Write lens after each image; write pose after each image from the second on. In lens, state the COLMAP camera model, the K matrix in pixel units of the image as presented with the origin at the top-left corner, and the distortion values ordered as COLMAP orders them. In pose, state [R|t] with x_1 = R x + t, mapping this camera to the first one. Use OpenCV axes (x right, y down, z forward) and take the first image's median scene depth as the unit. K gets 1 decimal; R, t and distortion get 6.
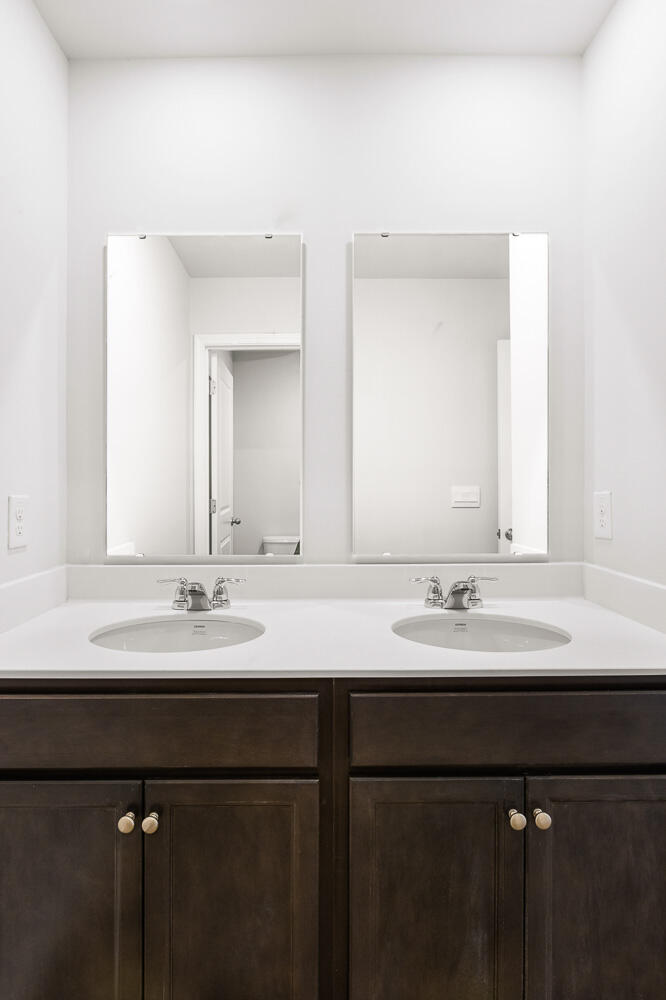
lens RADIAL K [[464.8, 0, 333.0], [0, 464.8, 500.0], [0, 0, 1]] dist [-0.021386, -0.000142]
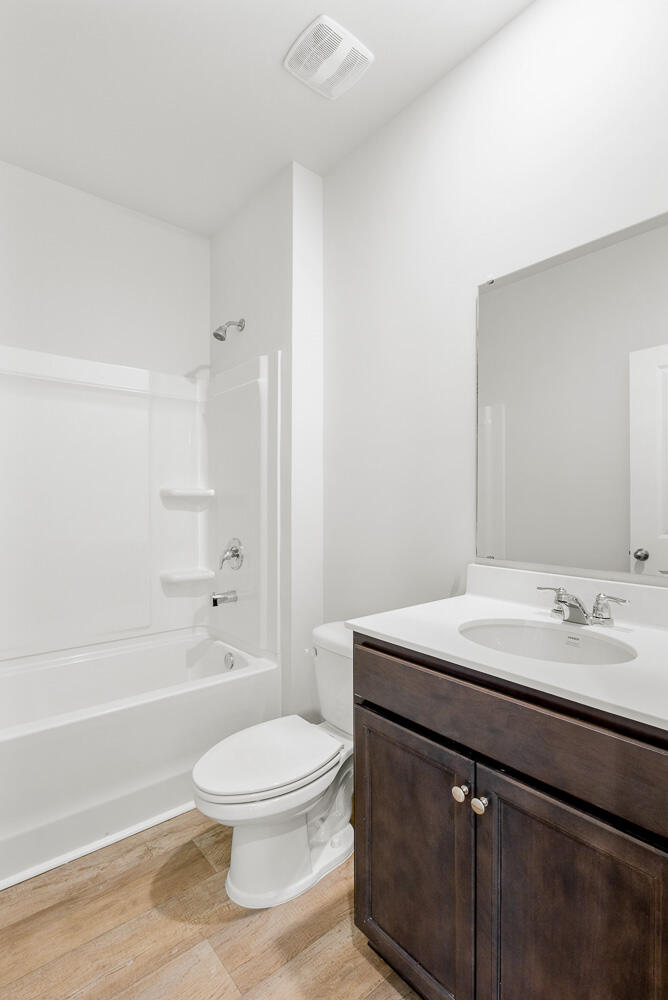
lens RADIAL K [[486.6, 0, 334.0], [0, 486.6, 500.0], [0, 0, 1]] dist [0.001397, 0.000217]
pose [[0.632158, 0.000077, -0.774840, 0.268288], [-0.007955, 0.999948, -0.006391, -0.000254], [0.774799, 0.010204, 0.632125, 0.004440]]
